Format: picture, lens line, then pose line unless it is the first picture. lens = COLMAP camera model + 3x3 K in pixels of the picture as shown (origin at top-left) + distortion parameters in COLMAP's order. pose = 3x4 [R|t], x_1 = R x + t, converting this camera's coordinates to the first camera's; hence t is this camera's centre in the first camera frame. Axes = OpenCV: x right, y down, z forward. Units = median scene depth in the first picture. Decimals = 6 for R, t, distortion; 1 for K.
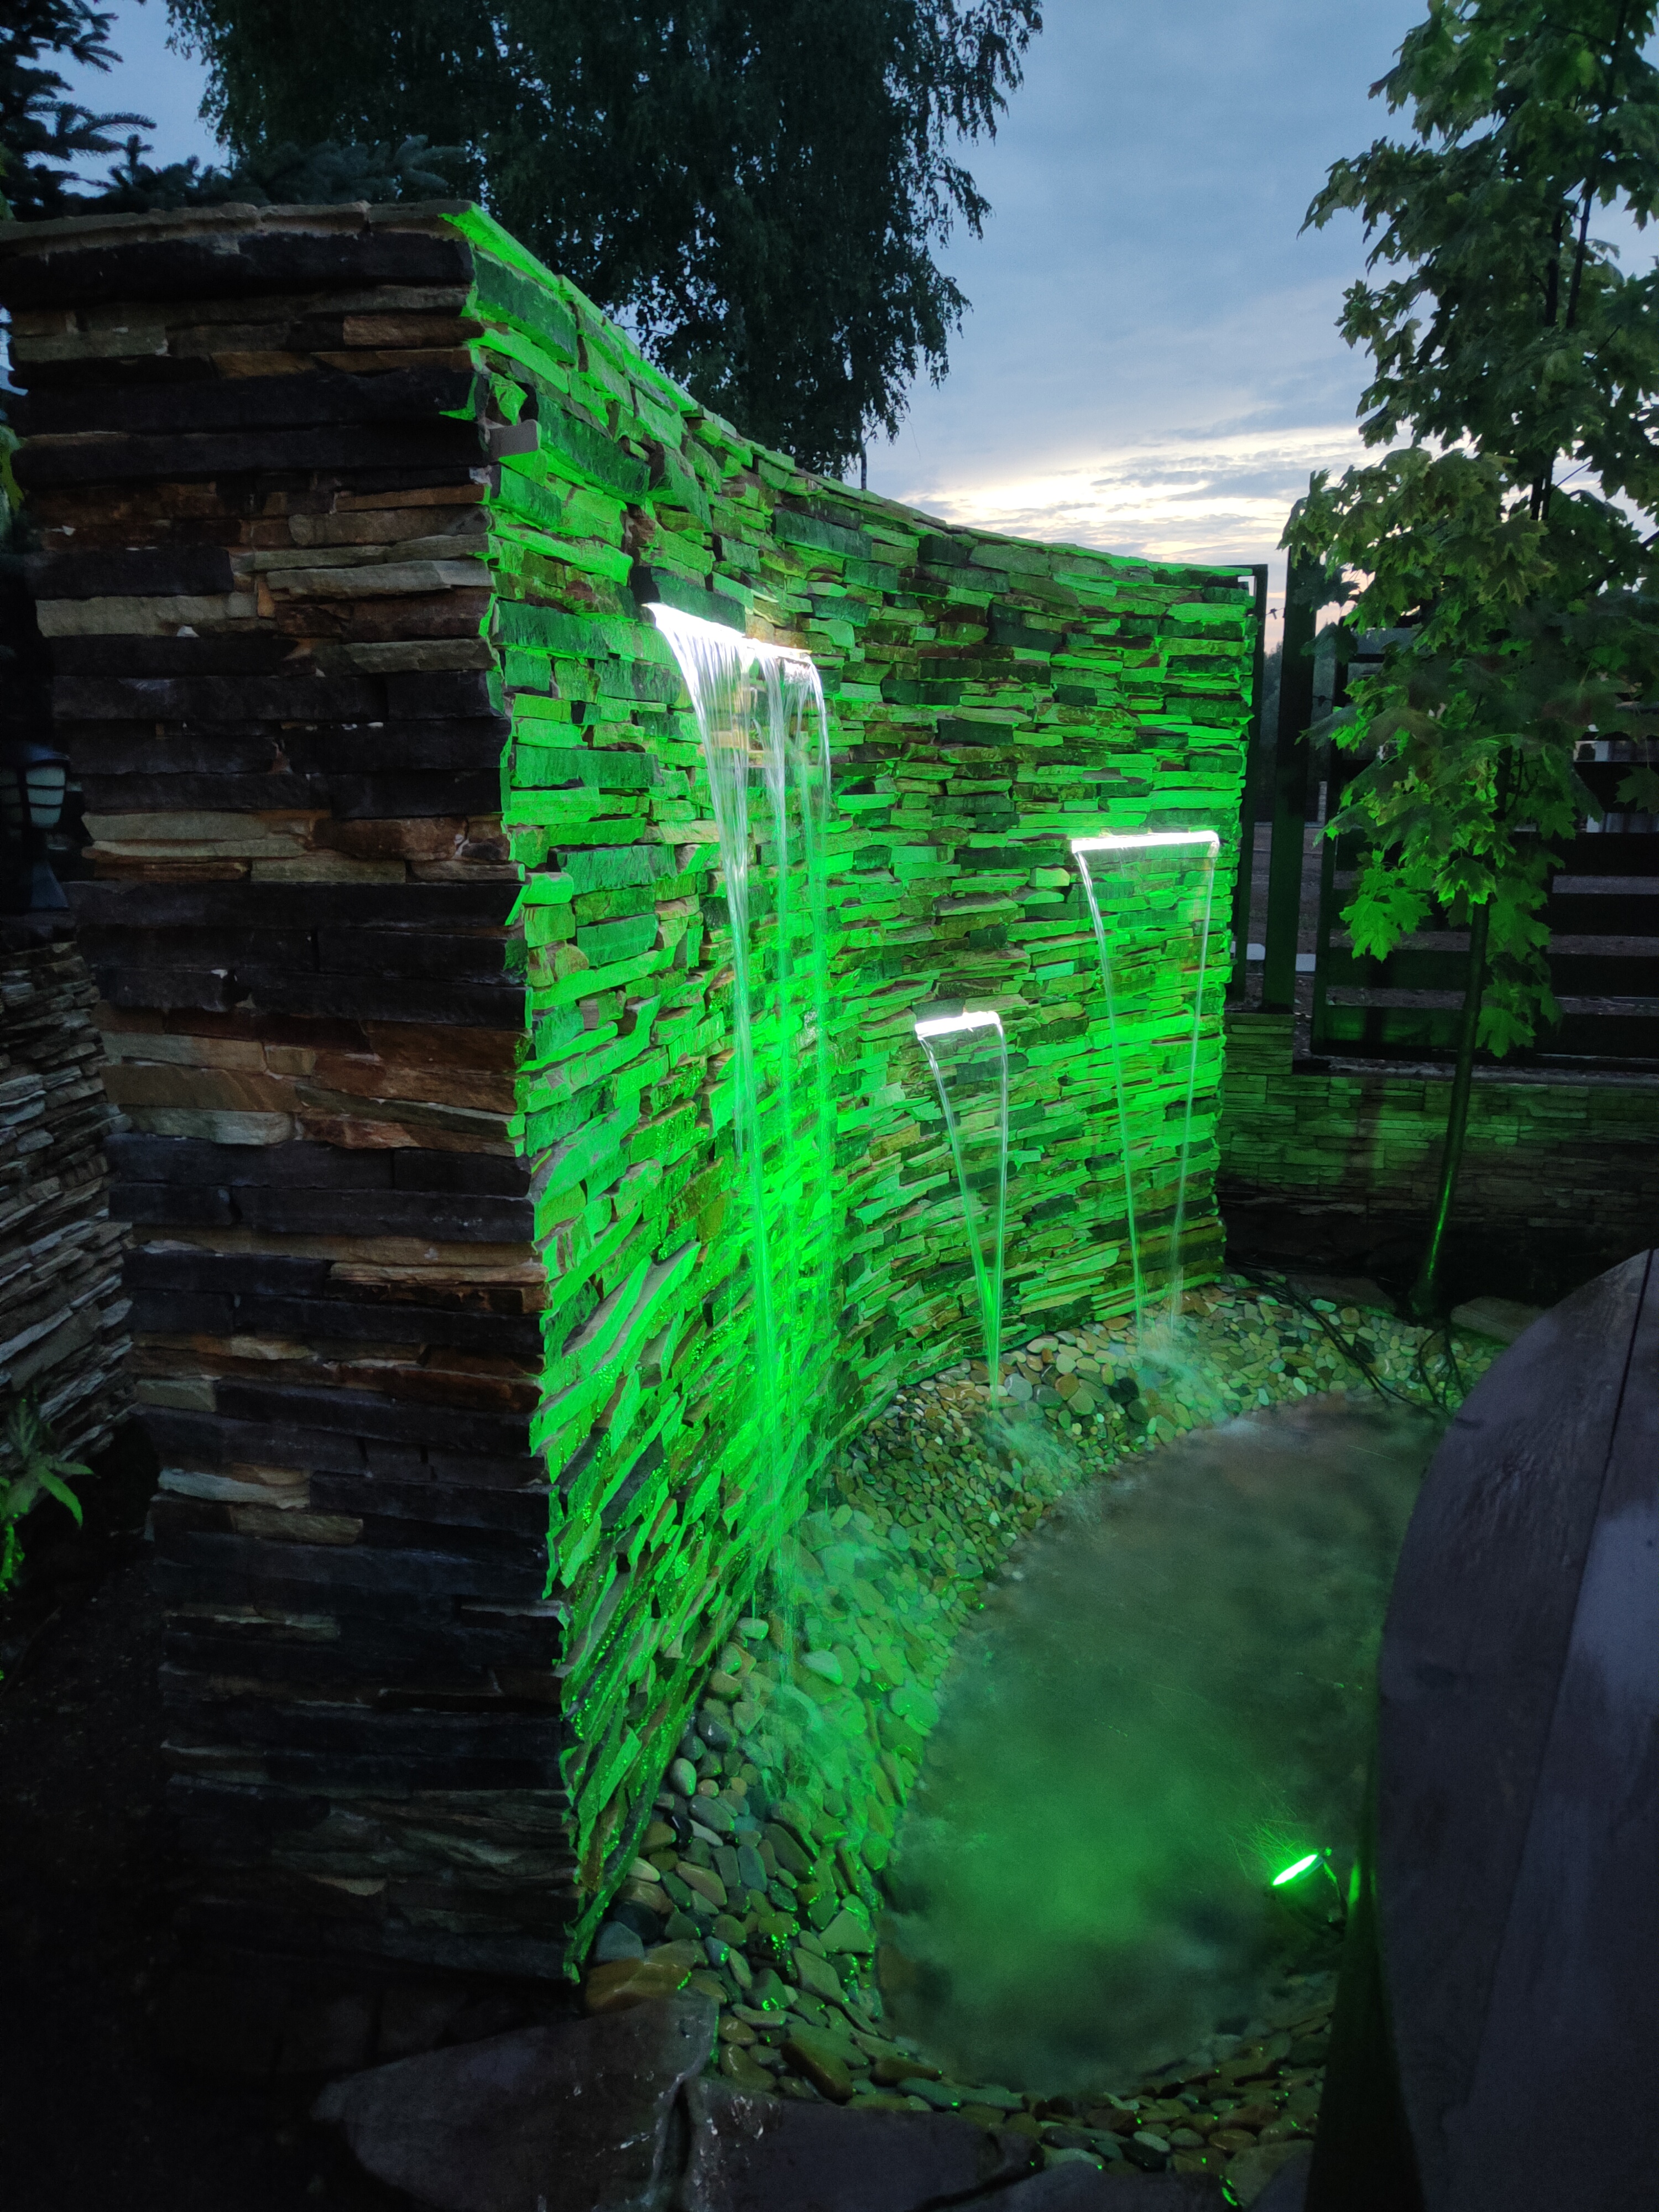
lens RADIAL K [[1527.1, 0, 836.8], [0, 1527.1, 1124.7], [0, 0, 1]] dist [0.046311, -0.019858]
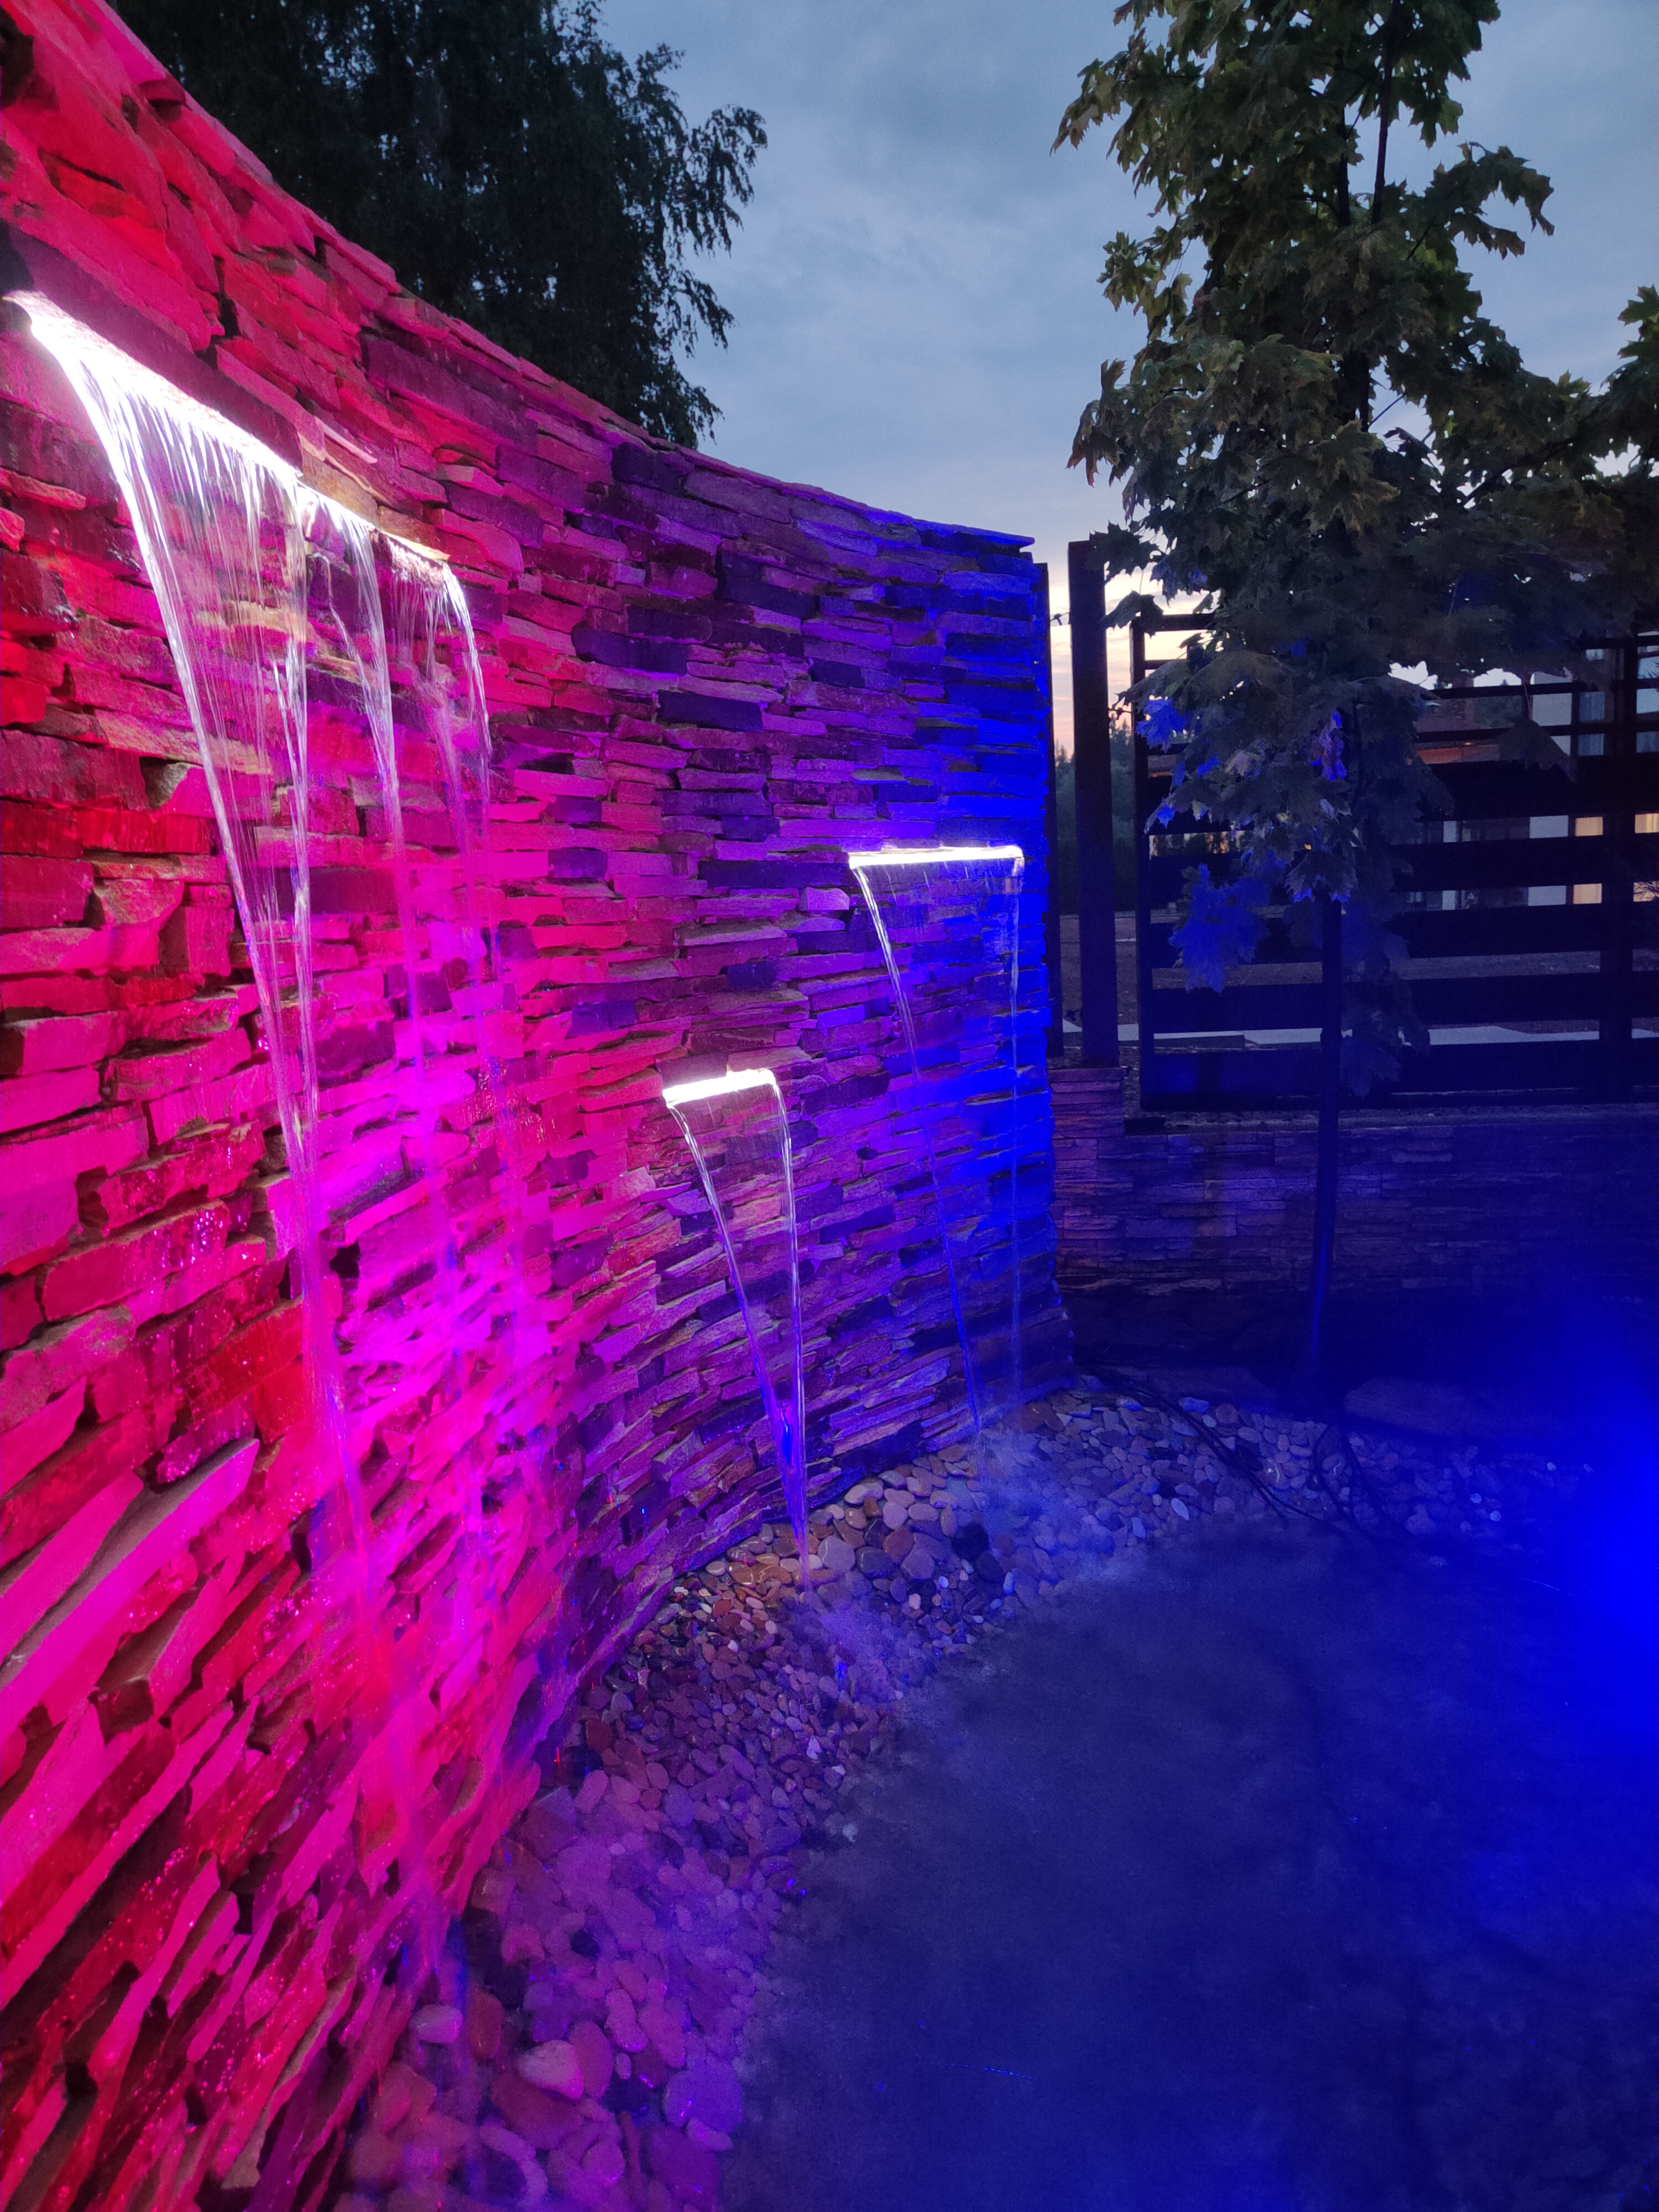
lens RADIAL K [[1524.9, 0, 834.1], [0, 1524.9, 1117.0], [0, 0, 1]] dist [0.046367, -0.030185]
pose [[0.990266, -0.069485, 0.120605, 0.043899], [0.078469, 0.994356, -0.071412, 0.008657], [-0.114962, 0.080181, 0.990129, 0.241069]]
